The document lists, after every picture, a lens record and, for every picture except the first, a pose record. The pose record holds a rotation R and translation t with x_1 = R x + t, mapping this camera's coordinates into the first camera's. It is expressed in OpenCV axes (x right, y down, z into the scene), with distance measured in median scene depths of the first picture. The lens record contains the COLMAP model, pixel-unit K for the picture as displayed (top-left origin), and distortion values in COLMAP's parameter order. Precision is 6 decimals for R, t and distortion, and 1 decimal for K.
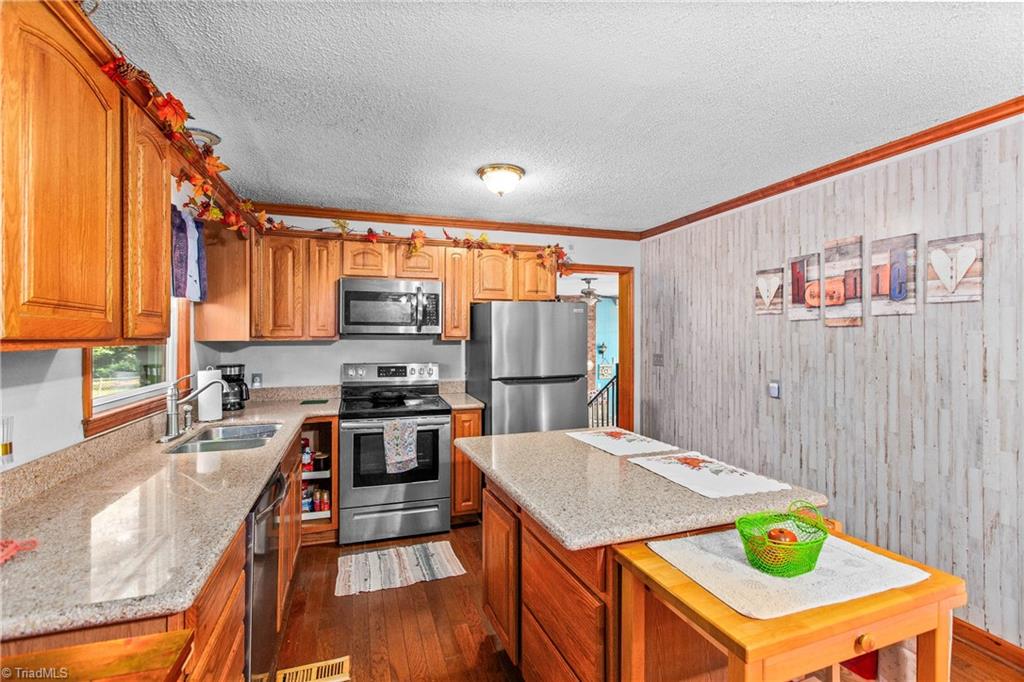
lens RADIAL K [[471.6, 0, 512.0], [0, 471.6, 341.0], [0, 0, 1]] dist [-0.001291, -0.000109]
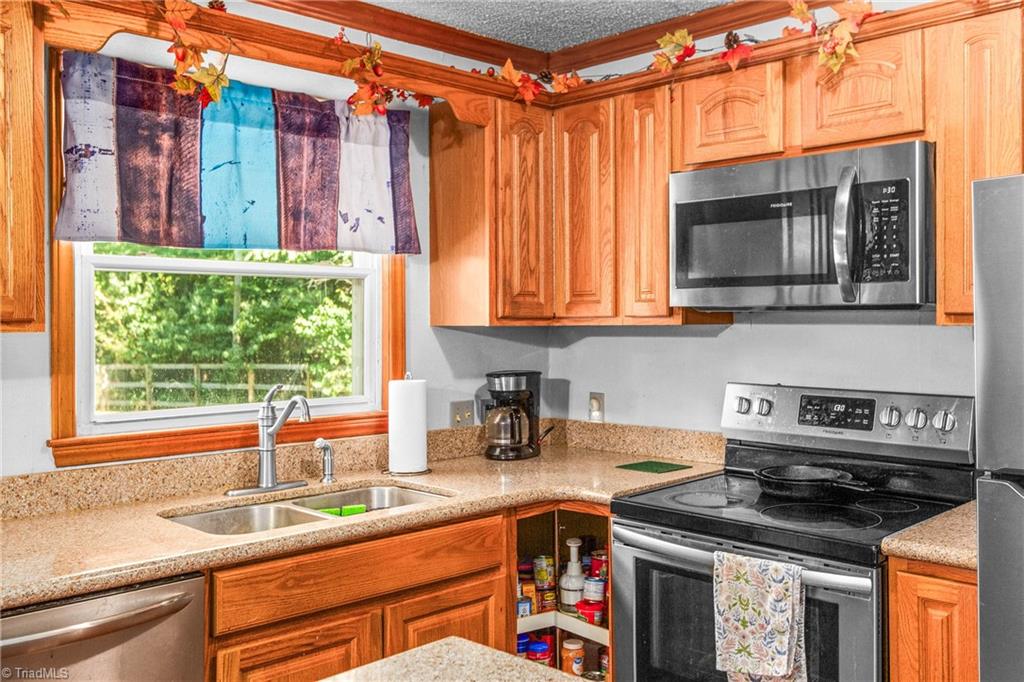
lens RADIAL K [[940.6, 0, 512.0], [0, 940.6, 341.0], [0, 0, 1]] dist [0.001350, 0.002197]
pose [[0.437439, 0.019912, -0.899028, 0.264911], [-0.004069, 0.999788, 0.020164, -0.003397], [0.899239, -0.005162, 0.437427, 0.432102]]
